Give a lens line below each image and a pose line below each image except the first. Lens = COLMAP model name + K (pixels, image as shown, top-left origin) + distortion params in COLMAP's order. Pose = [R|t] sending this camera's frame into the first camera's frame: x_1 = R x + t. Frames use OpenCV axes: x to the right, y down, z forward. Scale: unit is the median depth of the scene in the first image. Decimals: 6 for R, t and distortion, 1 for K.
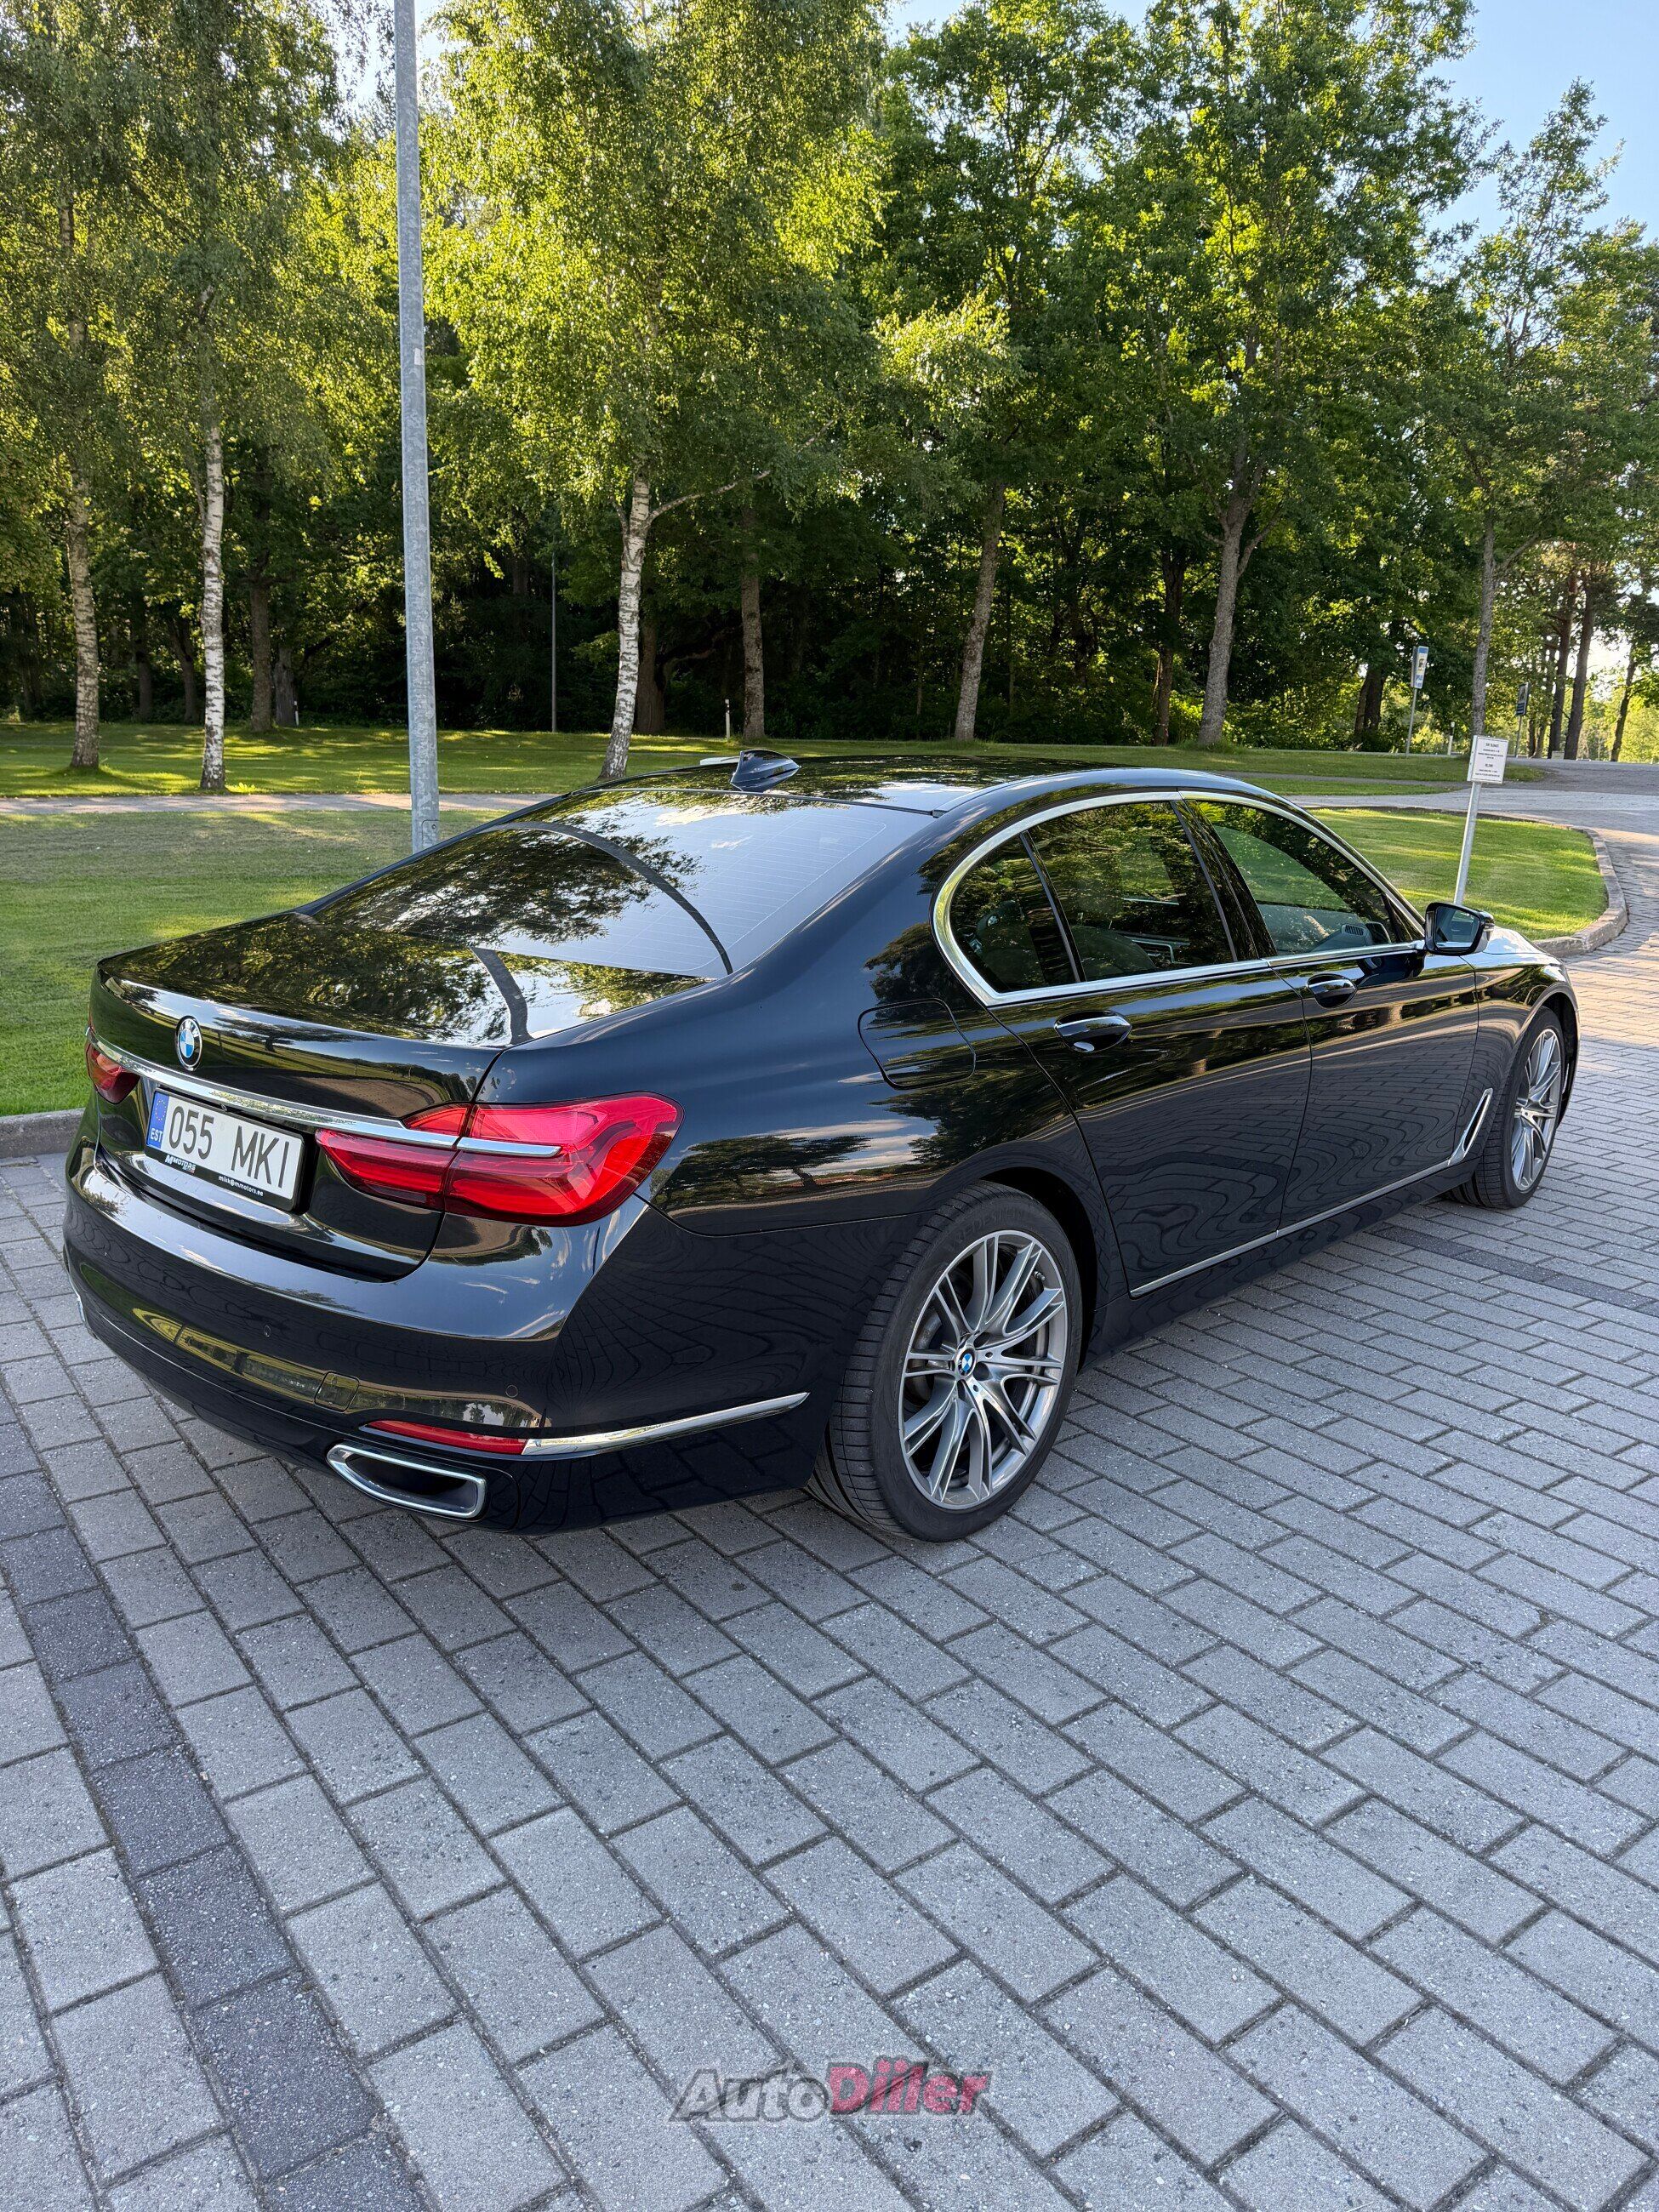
lens RADIAL K [[1545.7, 0, 829.5], [0, 1545.7, 1106.0], [0, 0, 1]] dist [-0.004675, 0.000320]
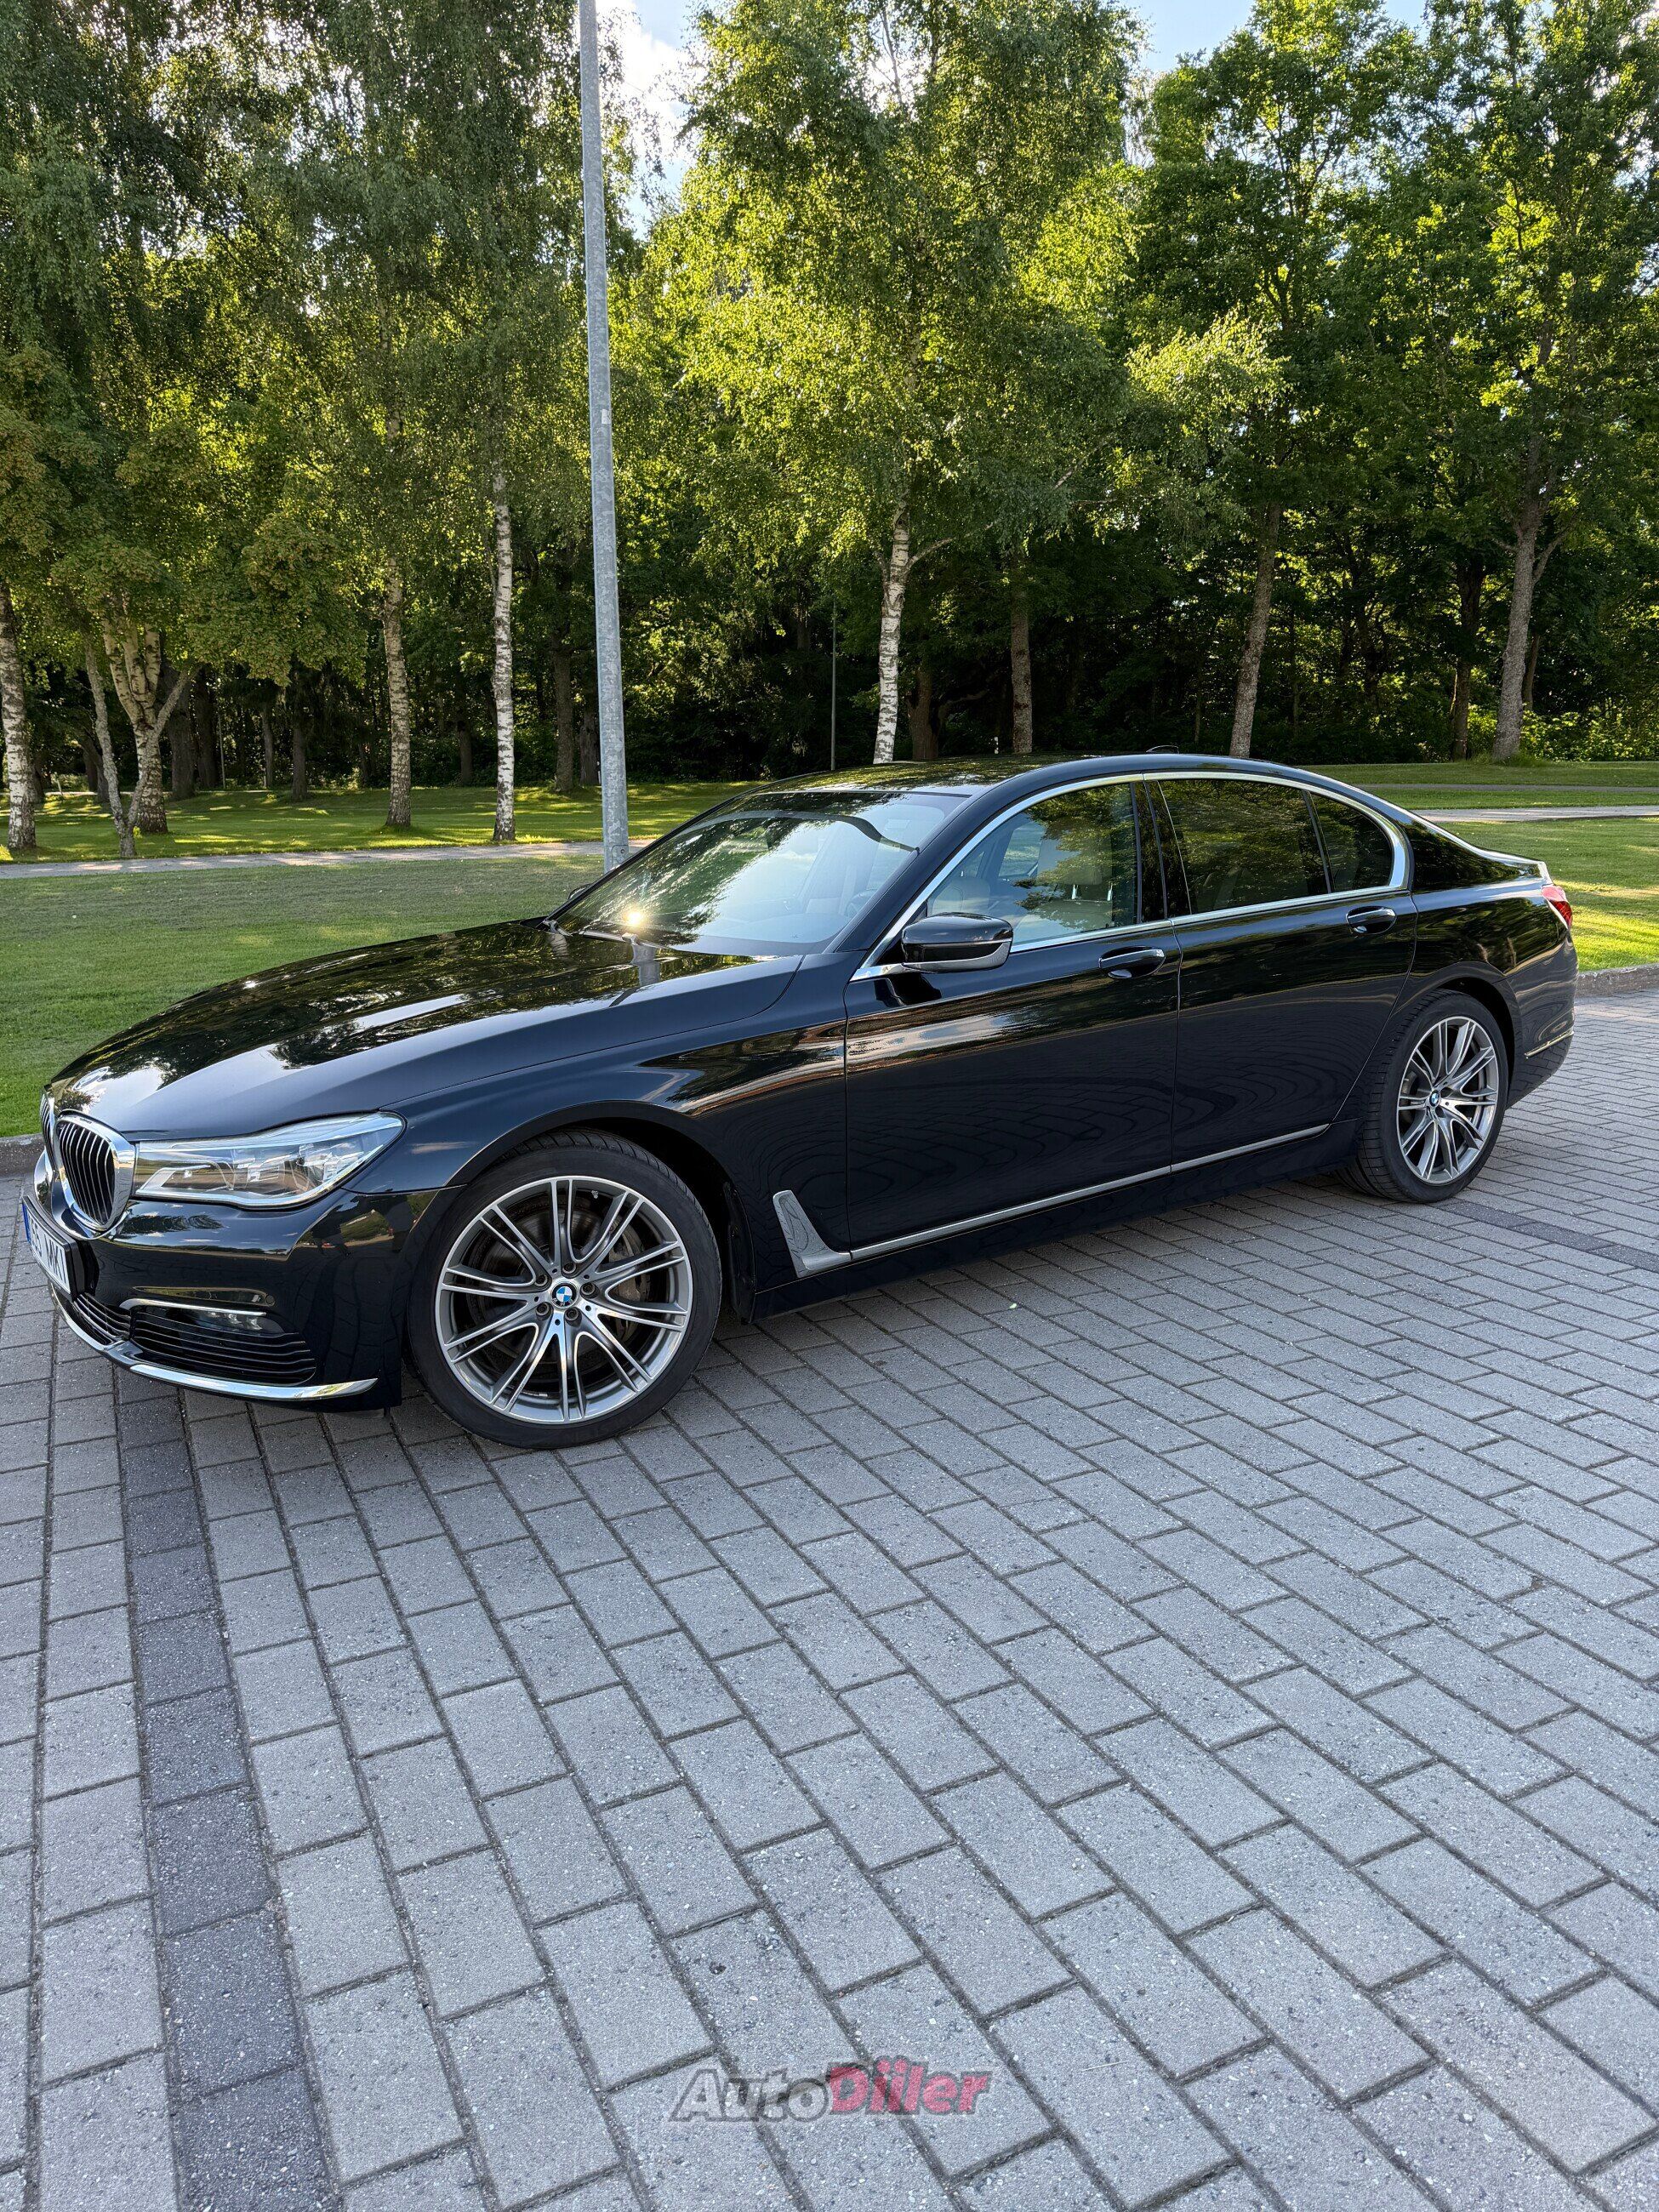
lens RADIAL K [[1537.3, 0, 829.7], [0, 1537.3, 1095.7], [0, 0, 1]] dist [0.024032, -0.030882]
pose [[0.982474, -0.002692, -0.186382, 0.199849], [-0.003378, 0.999475, -0.032238, 0.055783], [0.186371, 0.032303, 0.981948, -0.043451]]
